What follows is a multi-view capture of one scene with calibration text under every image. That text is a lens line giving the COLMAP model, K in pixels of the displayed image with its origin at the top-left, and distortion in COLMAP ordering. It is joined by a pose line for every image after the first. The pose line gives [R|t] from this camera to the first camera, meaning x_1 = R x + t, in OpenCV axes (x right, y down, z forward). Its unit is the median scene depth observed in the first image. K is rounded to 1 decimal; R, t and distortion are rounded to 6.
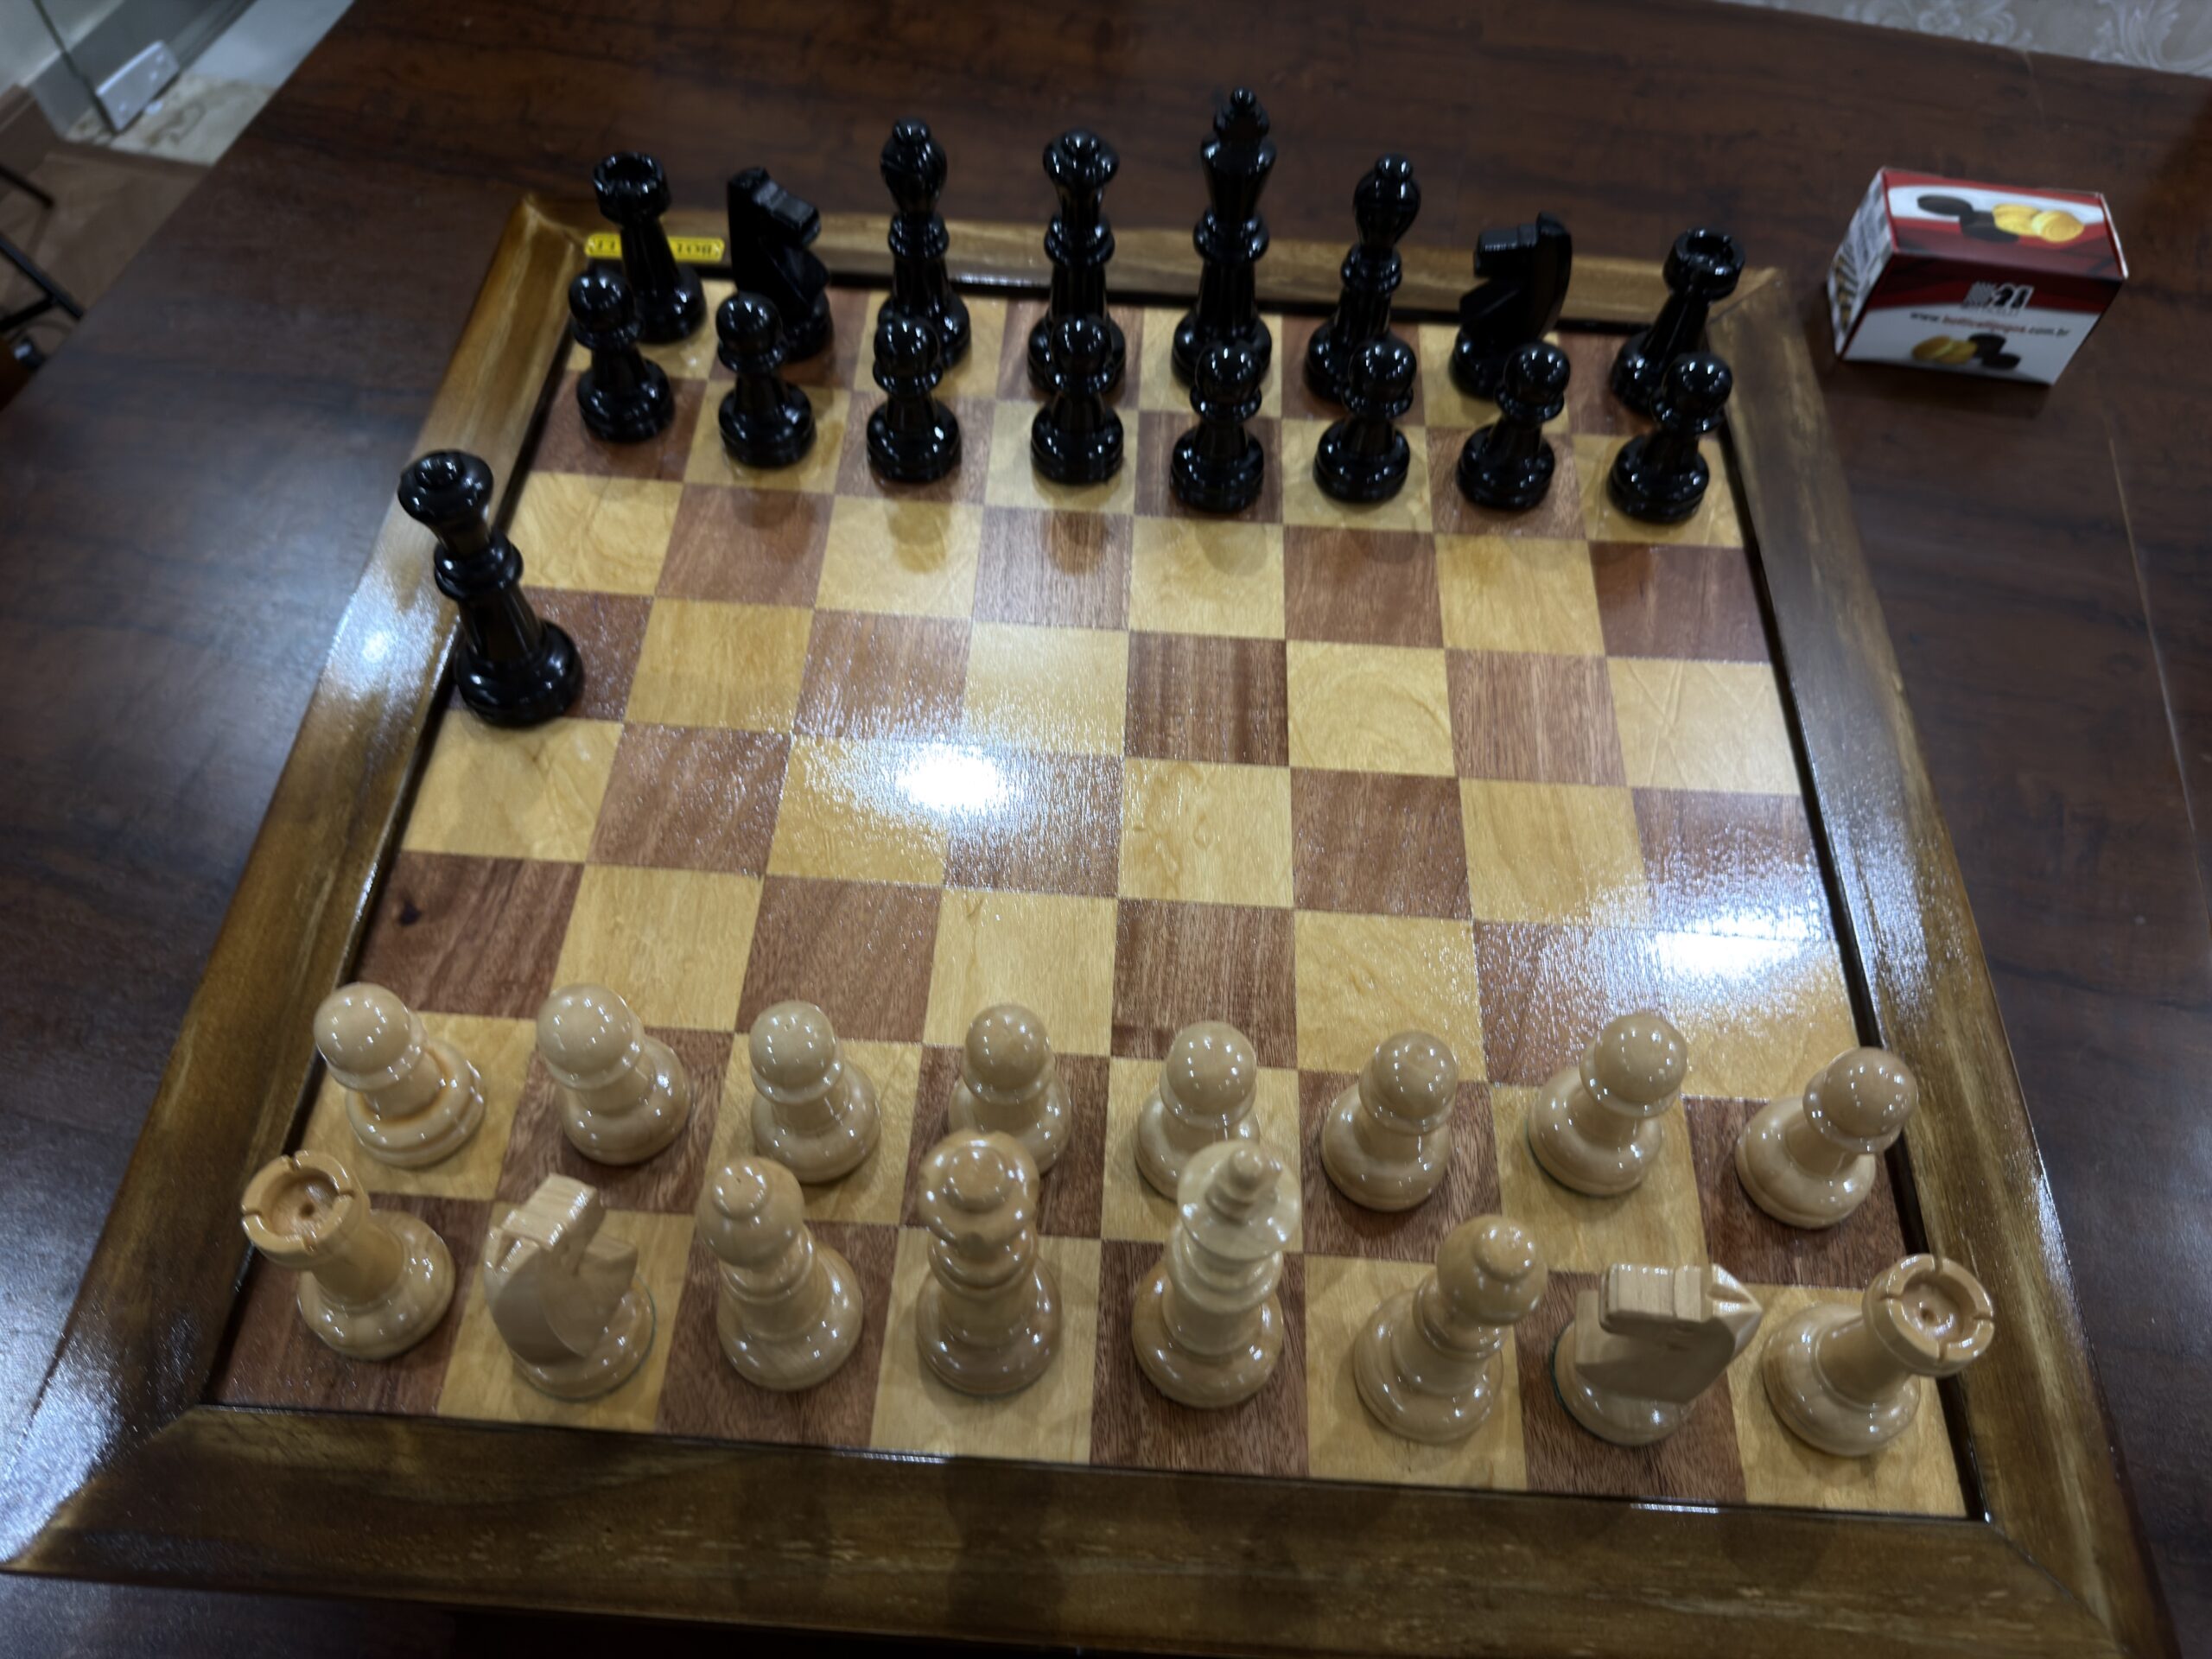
lens RADIAL K [[1597.8, 0, 1100.4], [0, 1597.8, 858.6], [0, 0, 1]] dist [0.101152, -0.213821]
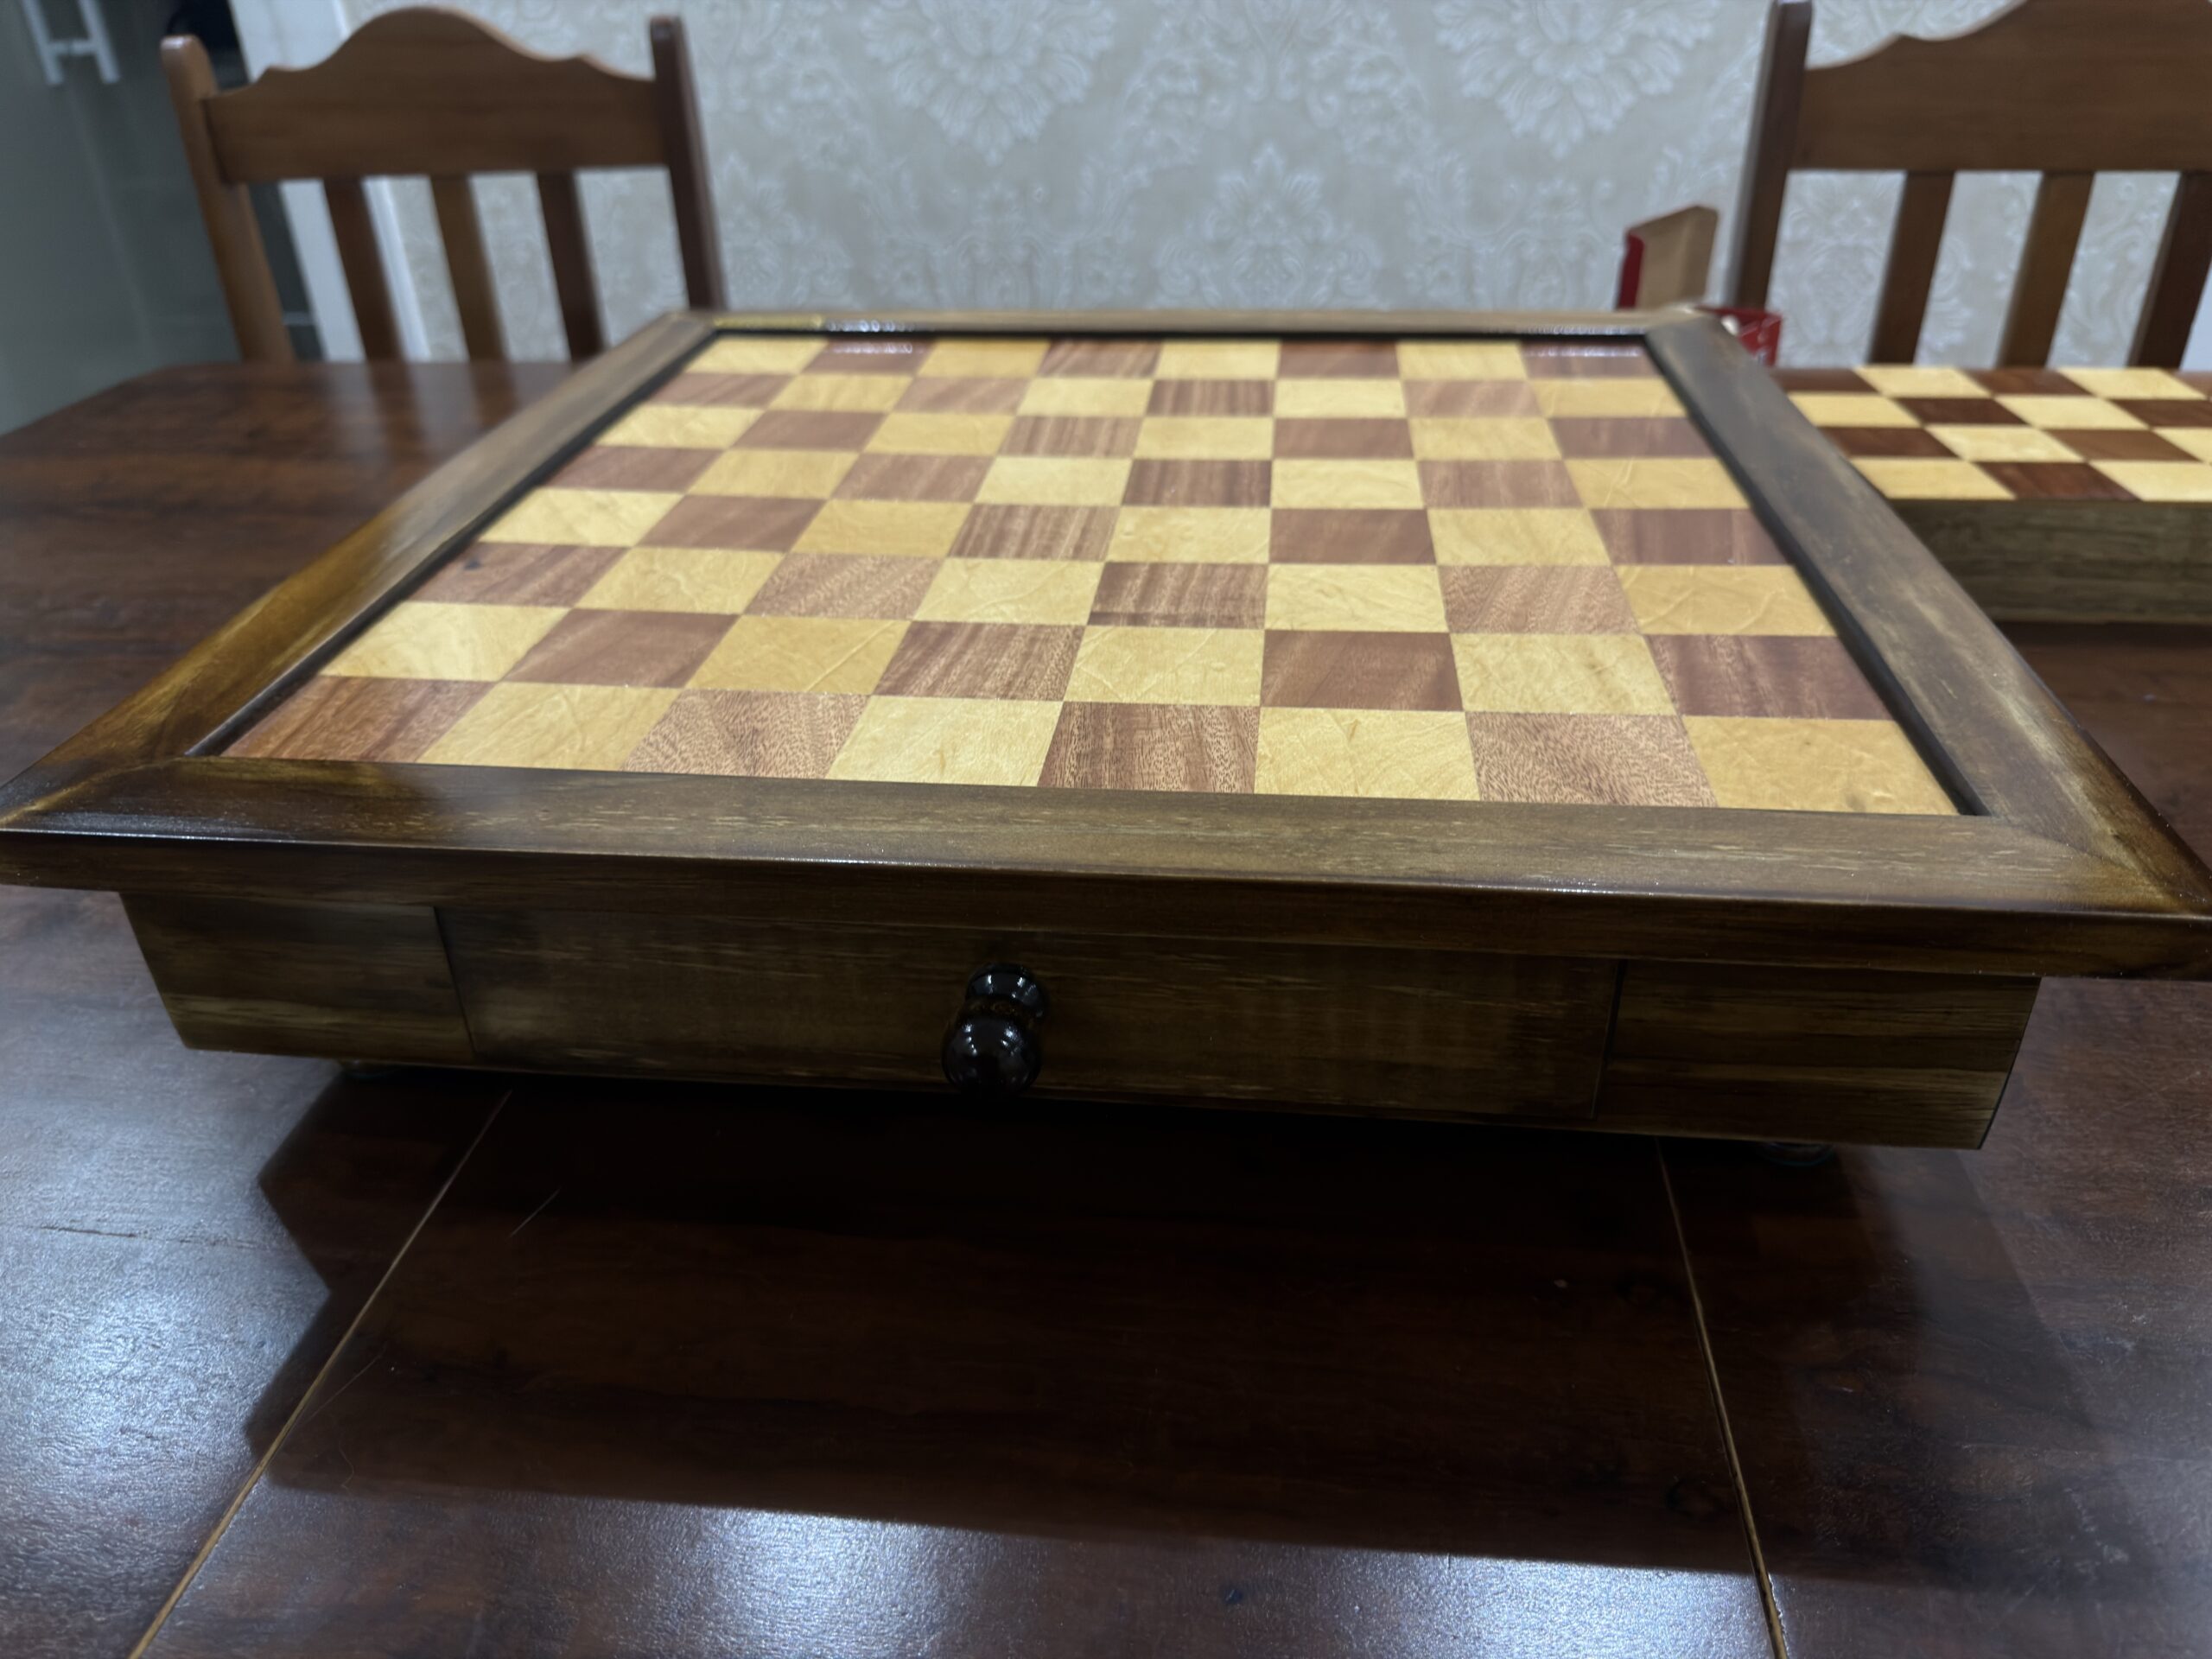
lens RADIAL K [[1636.9, 0, 1097.5], [0, 1636.9, 829.7], [0, 0, 1]] dist [0.105006, -0.274379]
pose [[0.996526, -0.016385, -0.081658, 0.084010], [-0.022591, 0.890523, -0.454377, 0.620820], [0.080164, 0.454643, 0.887059, 0.085899]]
